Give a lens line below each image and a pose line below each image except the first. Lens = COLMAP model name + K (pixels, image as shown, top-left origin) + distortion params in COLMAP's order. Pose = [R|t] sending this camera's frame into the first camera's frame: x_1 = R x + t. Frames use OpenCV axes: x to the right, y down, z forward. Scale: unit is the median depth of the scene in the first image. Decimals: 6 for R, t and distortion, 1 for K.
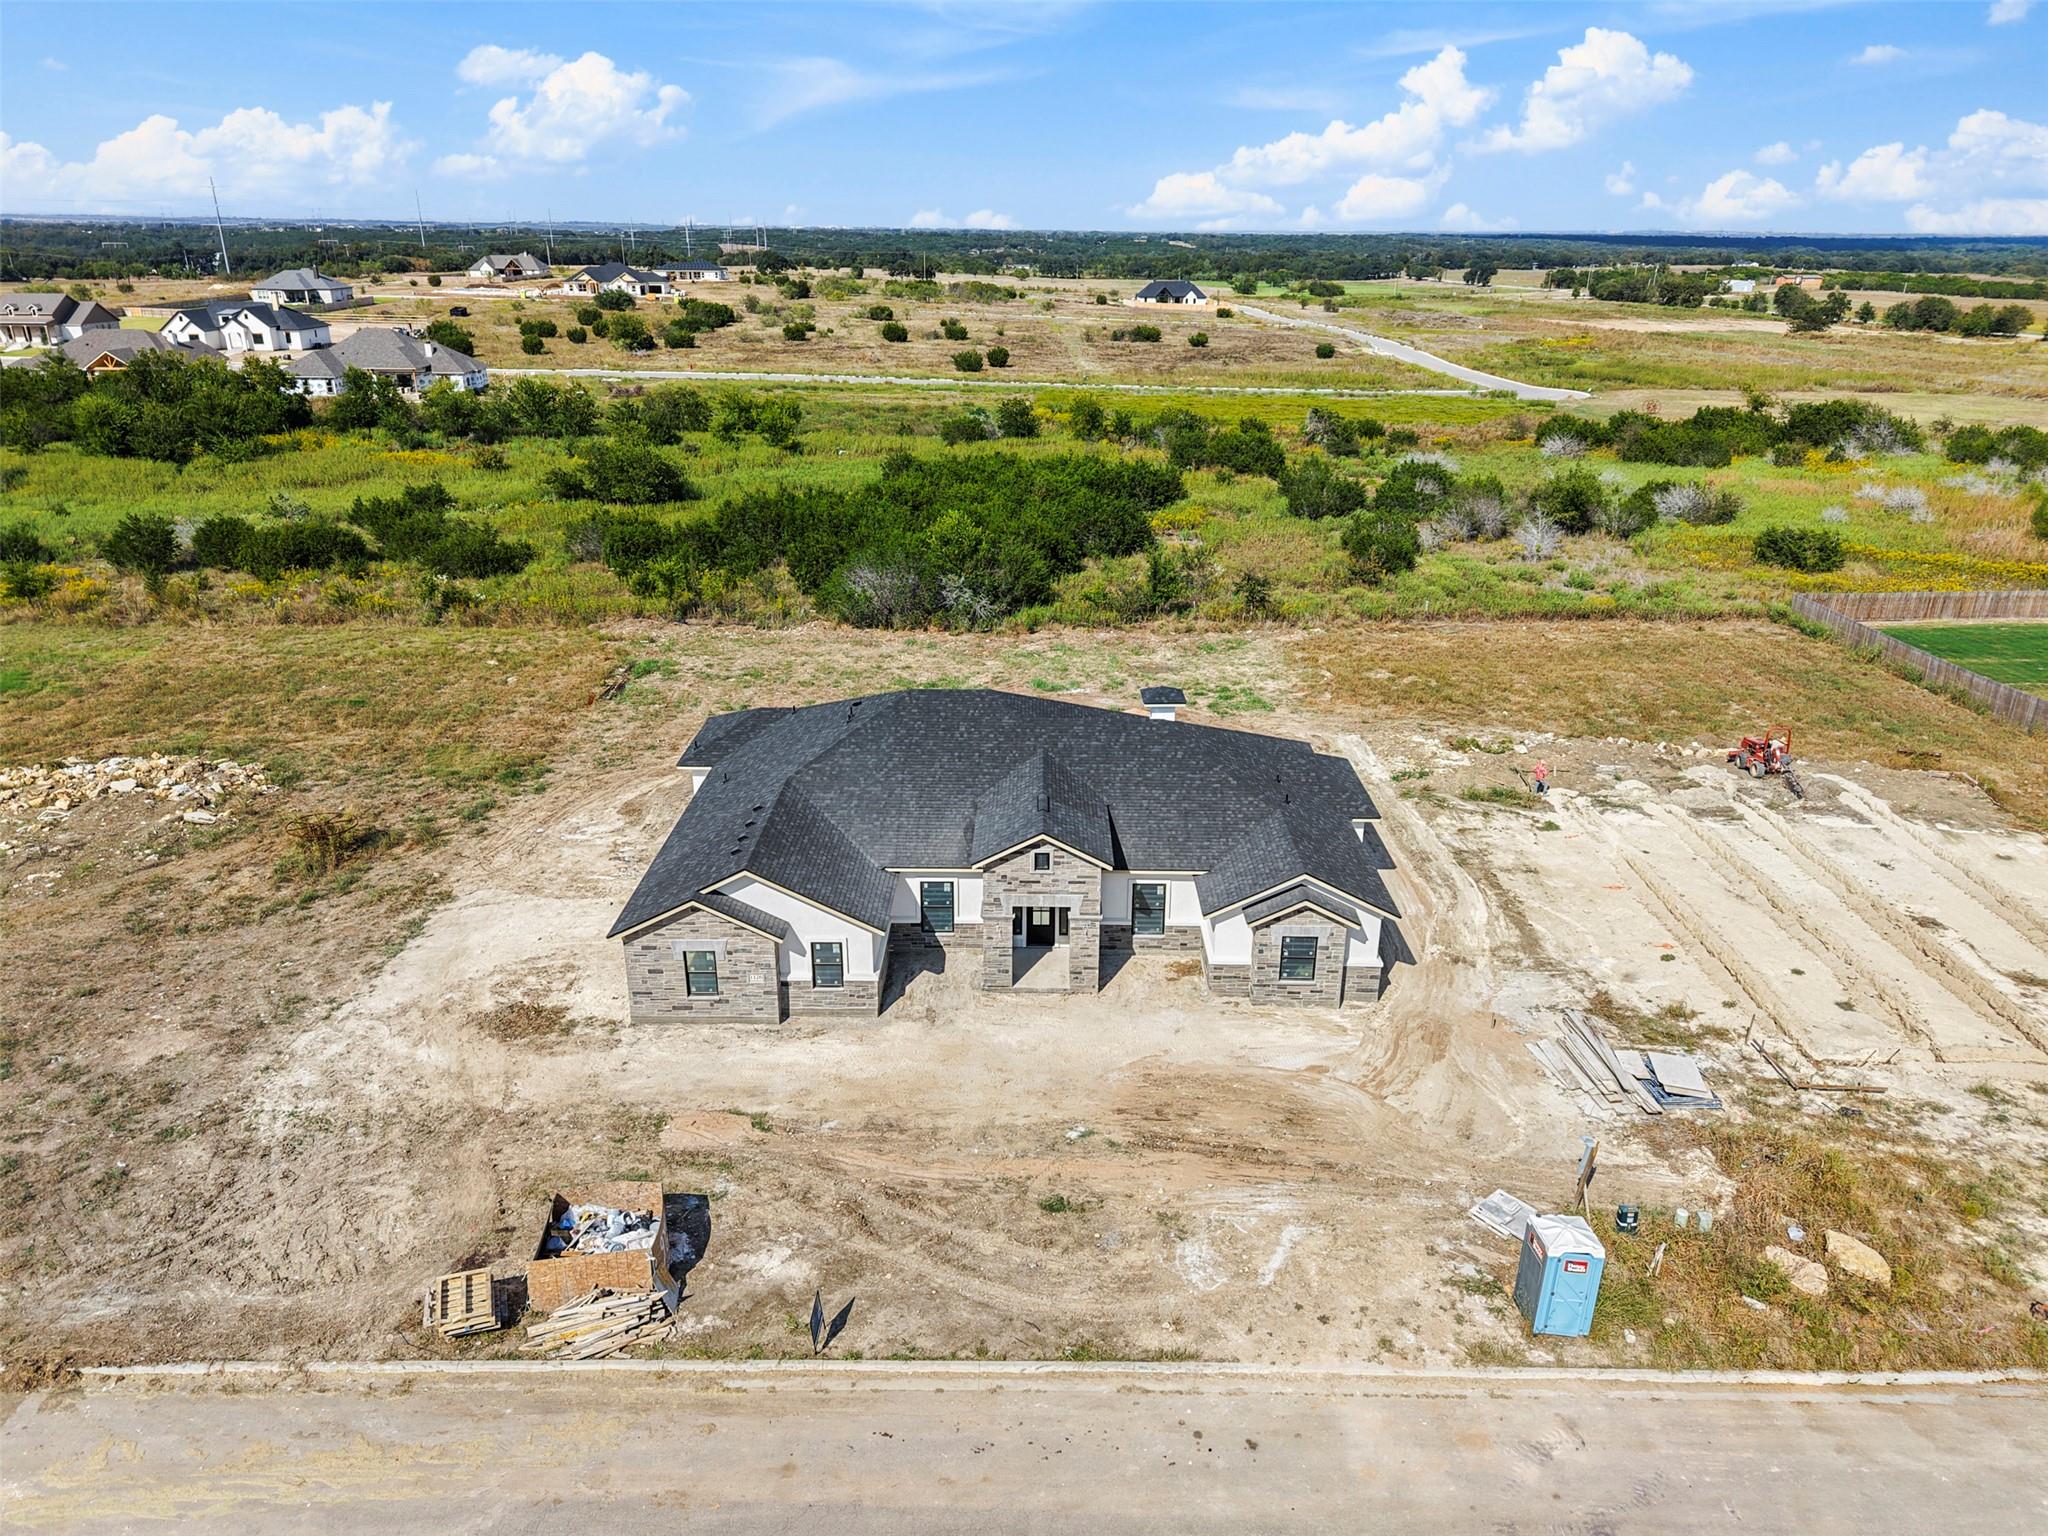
lens RADIAL K [[1378.8, 0, 1024.0], [0, 1378.8, 768.0], [0, 0, 1]] dist [0.017394, -0.001189]
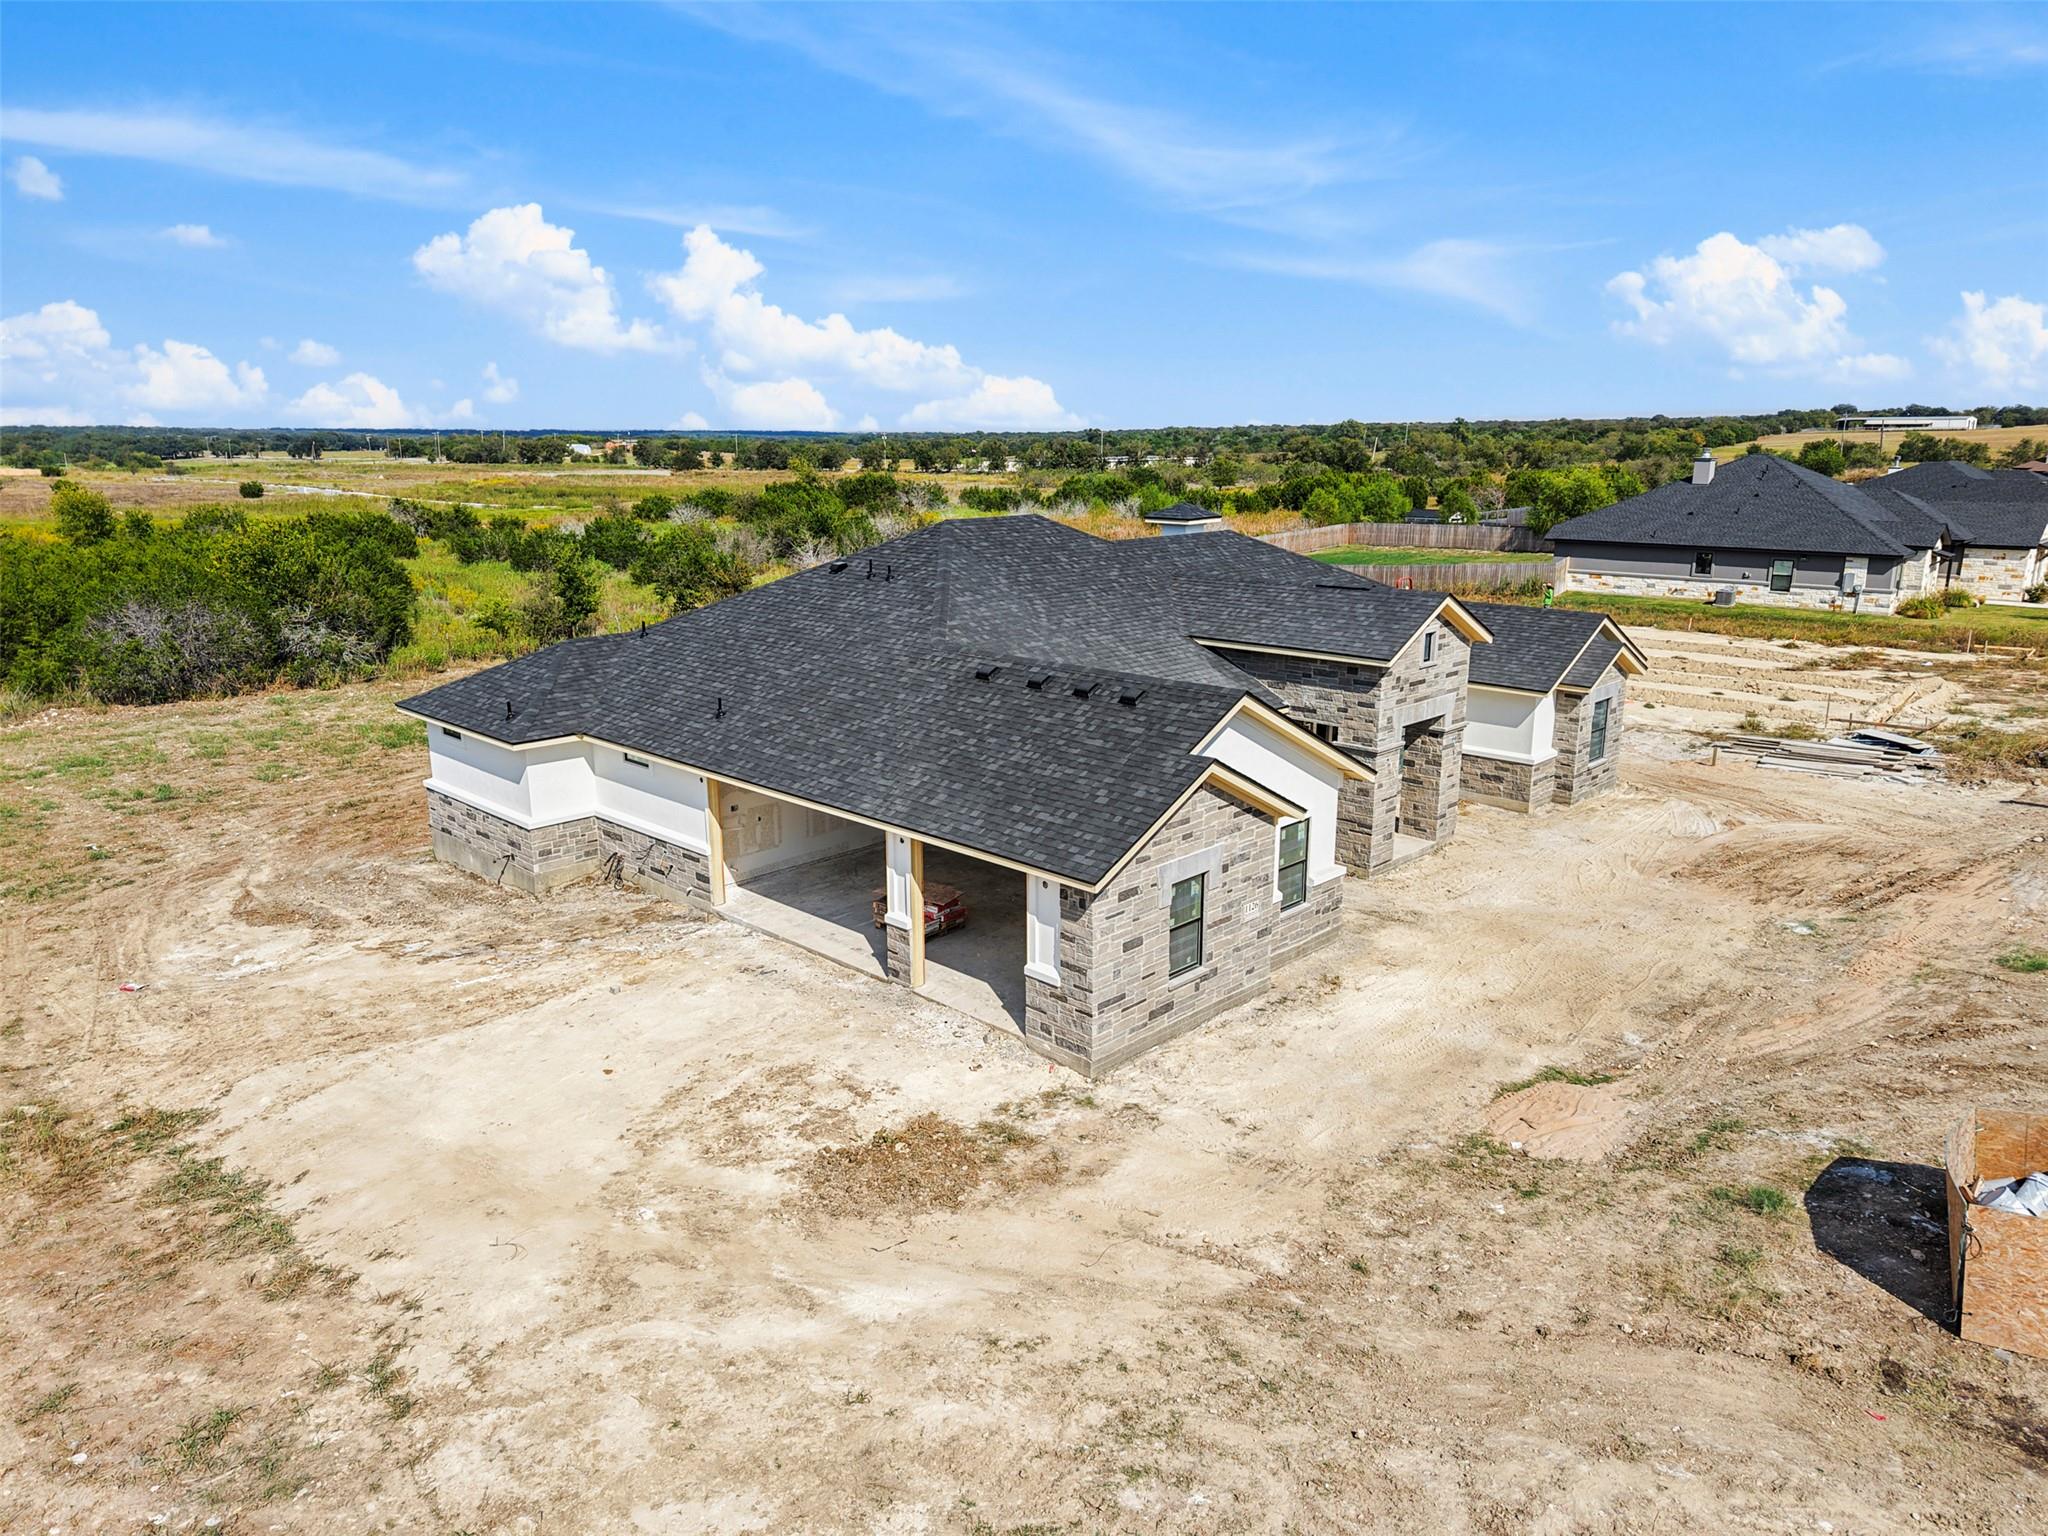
lens RADIAL K [[1378.8, 0, 1024.0], [0, 1378.8, 768.0], [0, 0, 1]] dist [0.017394, -0.001189]
pose [[0.690102, -0.179092, 0.701203, -0.594265], [0.269374, 0.962844, -0.019192, 0.082664], [-0.671712, 0.202130, 0.712704, 0.639583]]
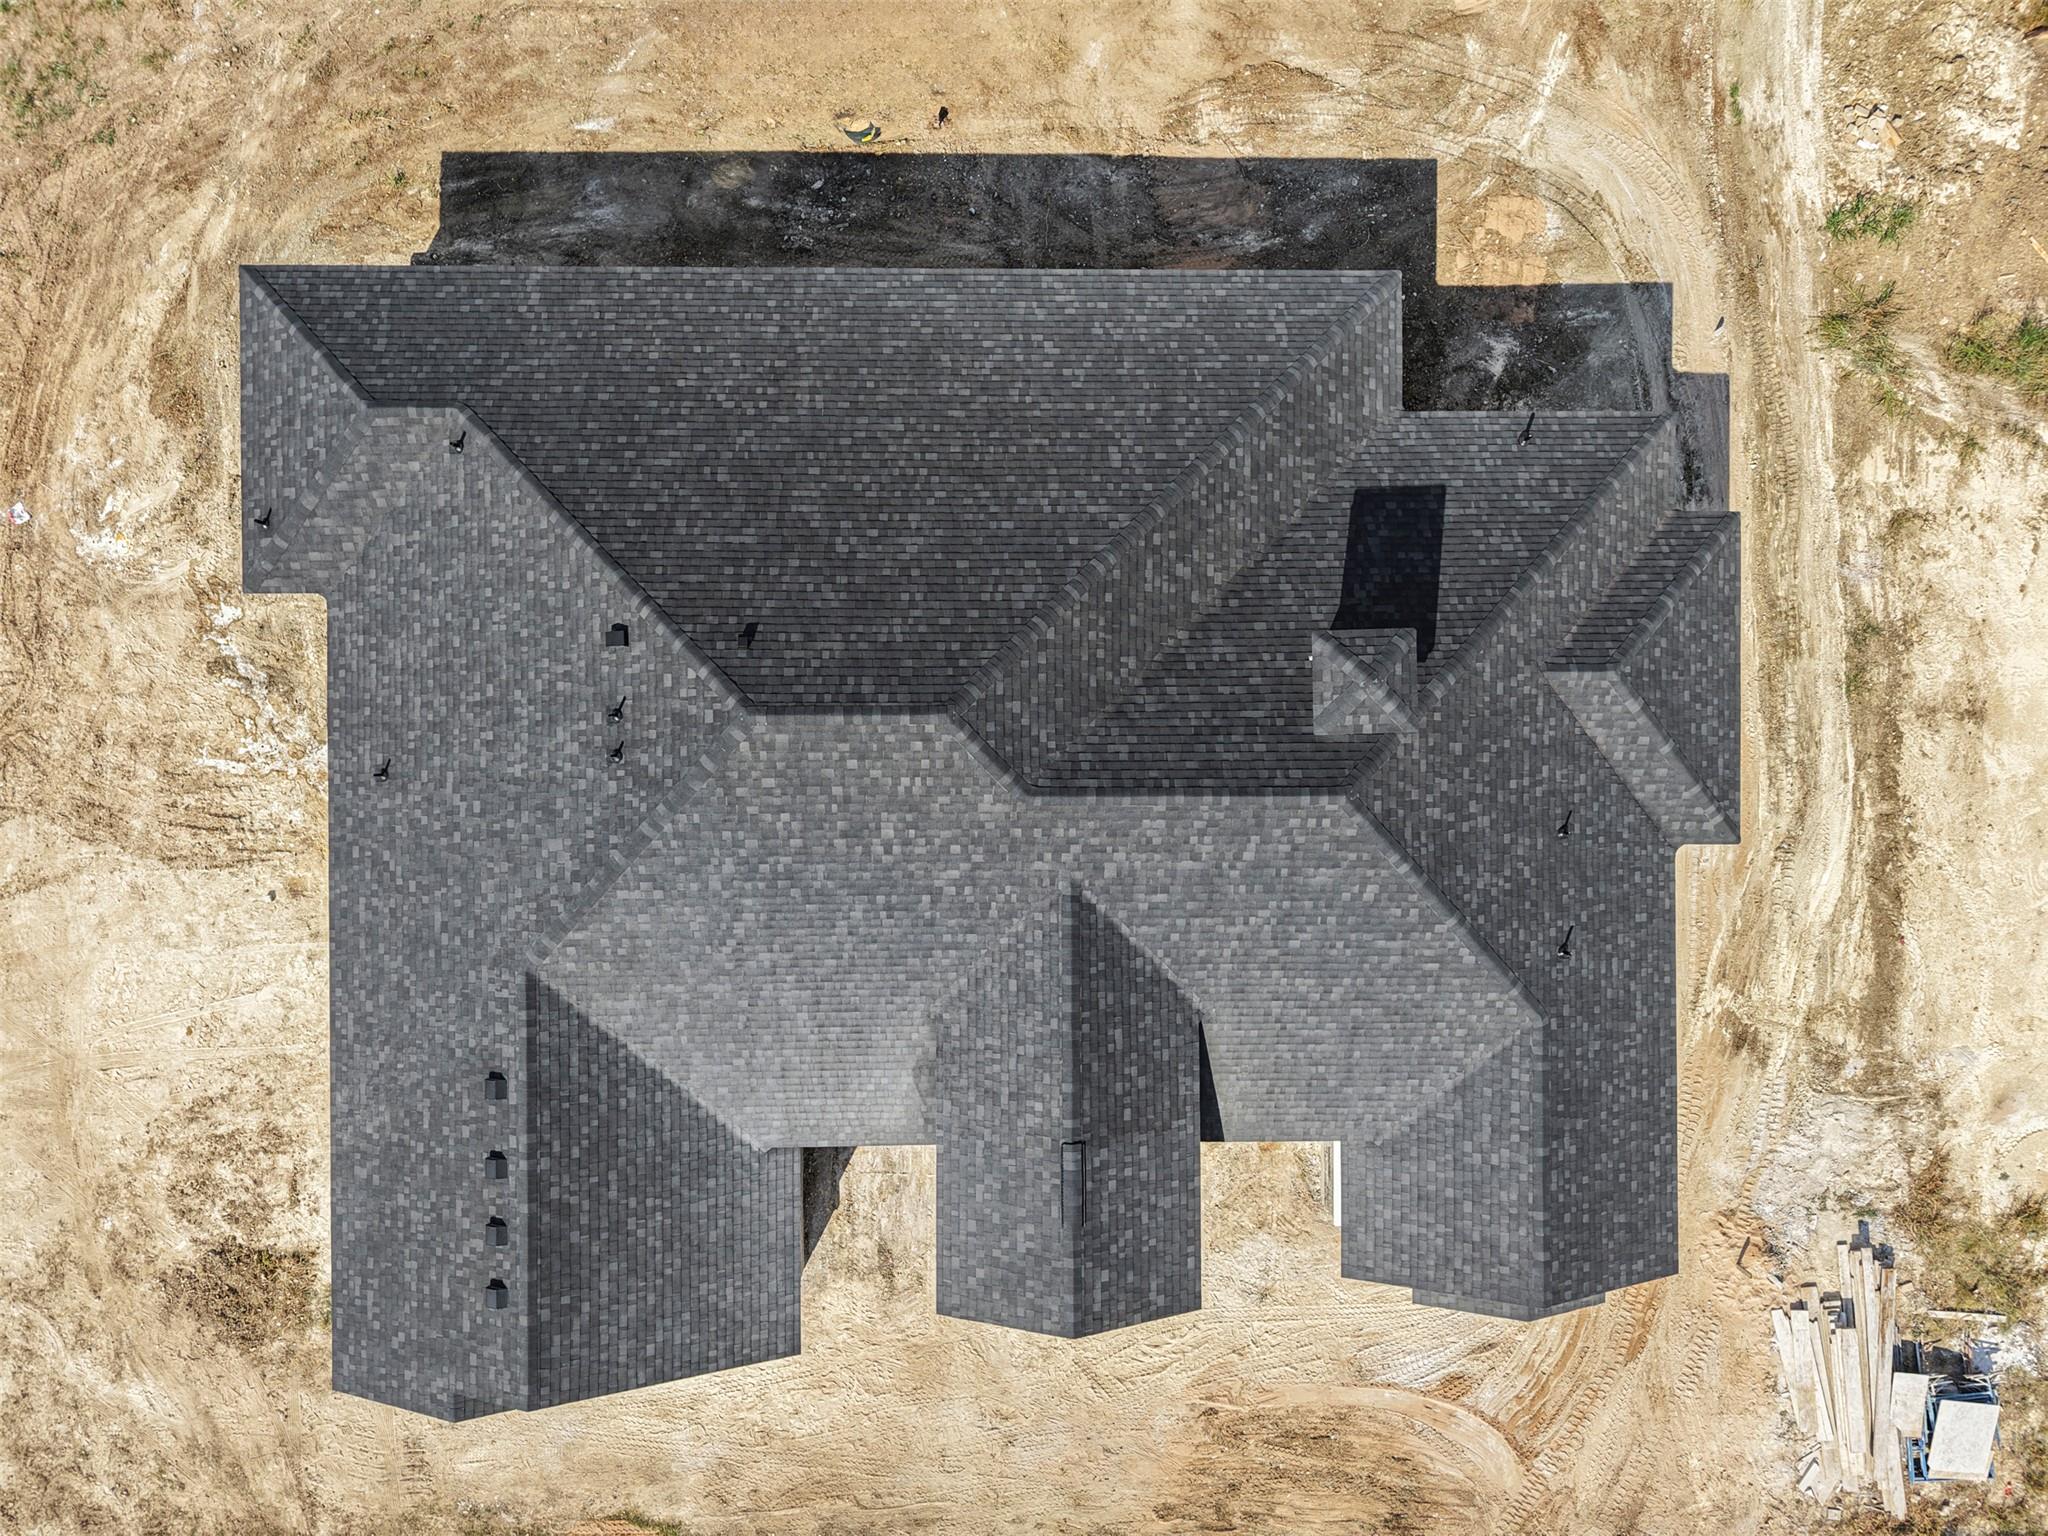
lens RADIAL K [[1334.9, 0, 1023.0], [0, 1334.9, 738.2], [0, 0, 1]] dist [0.007546, 0.001661]
pose [[0.999741, -0.017001, 0.015102, -0.008683], [-0.008000, 0.358735, 0.933405, -0.485895], [-0.021286, -0.933285, 0.358506, 0.986696]]
